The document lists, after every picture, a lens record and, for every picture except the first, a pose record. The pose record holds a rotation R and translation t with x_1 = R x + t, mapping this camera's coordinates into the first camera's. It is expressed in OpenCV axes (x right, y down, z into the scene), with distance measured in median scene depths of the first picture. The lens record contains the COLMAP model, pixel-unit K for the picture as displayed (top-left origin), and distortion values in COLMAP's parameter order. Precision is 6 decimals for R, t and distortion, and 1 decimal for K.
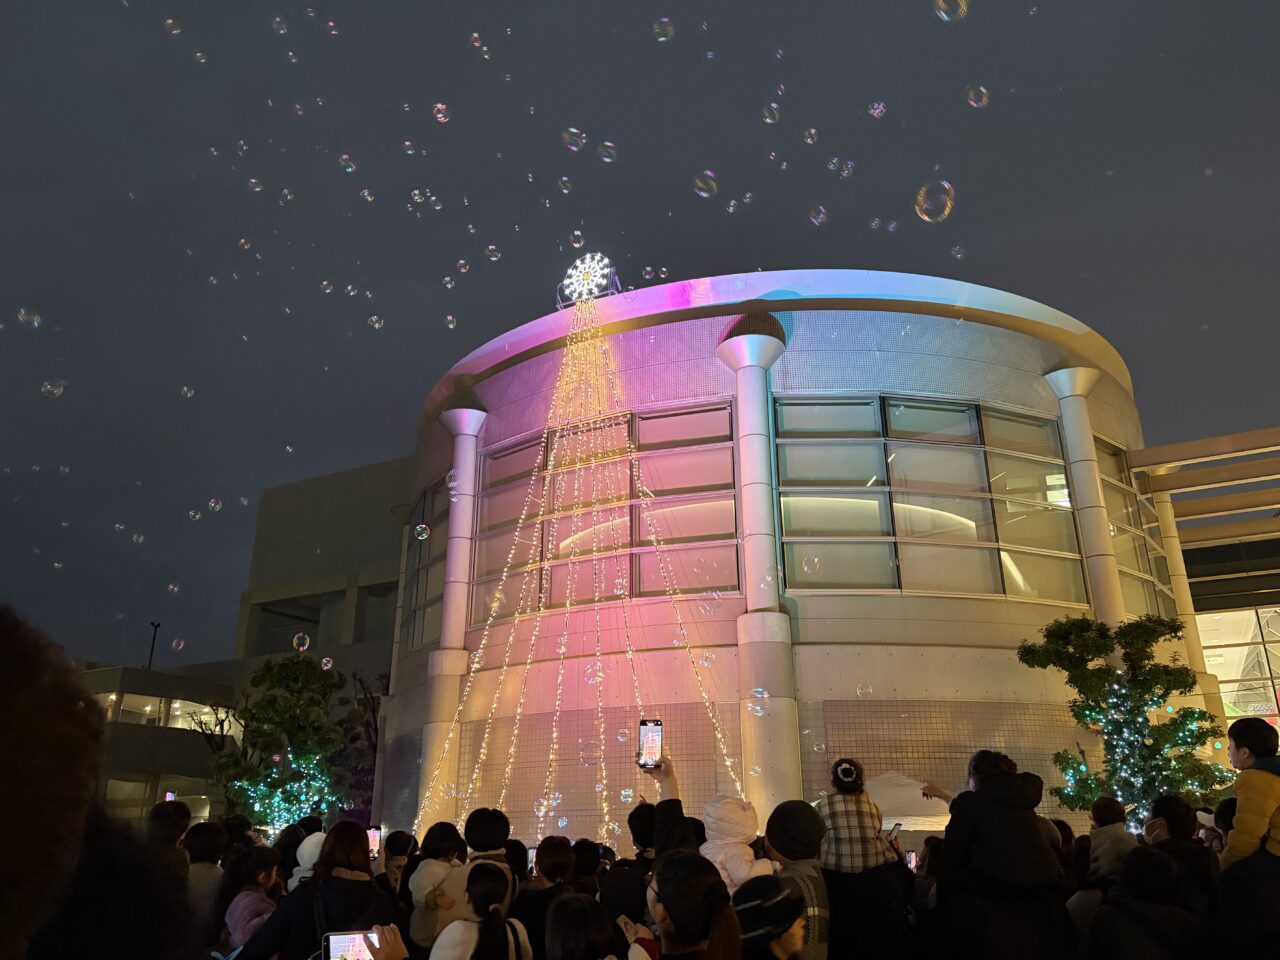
lens RADIAL K [[975.5, 0, 641.2], [0, 975.5, 473.0], [0, 0, 1]] dist [-0.004519, 0.003584]
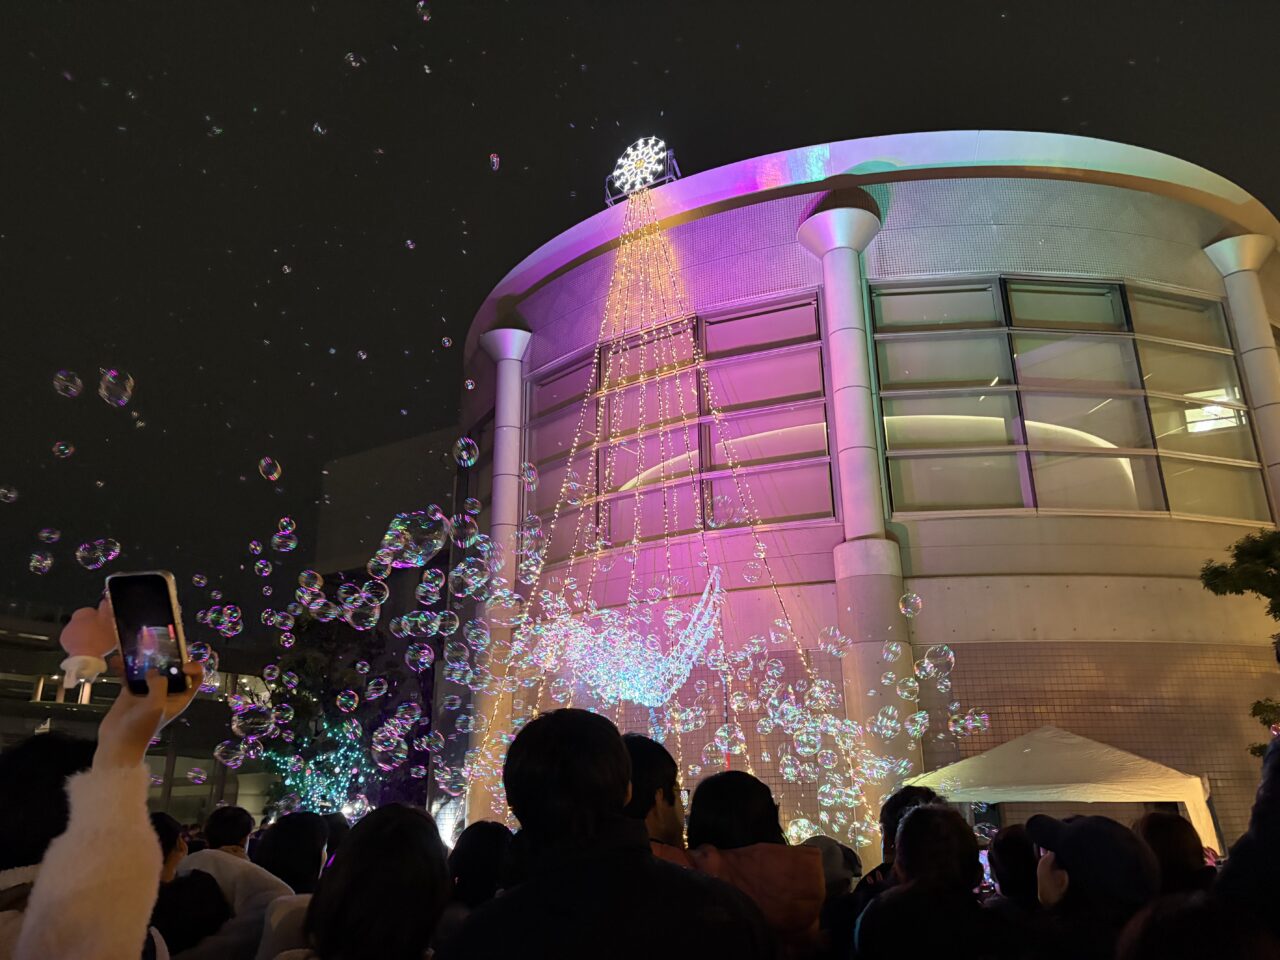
lens RADIAL K [[975.5, 0, 636.1], [0, 975.5, 484.9], [0, 0, 1]] dist [-0.004519, 0.003584]
pose [[0.996473, -0.032739, -0.077262, -0.002538], [0.035504, 0.998767, 0.034692, 0.055019], [0.076031, -0.037313, 0.996407, 0.153166]]
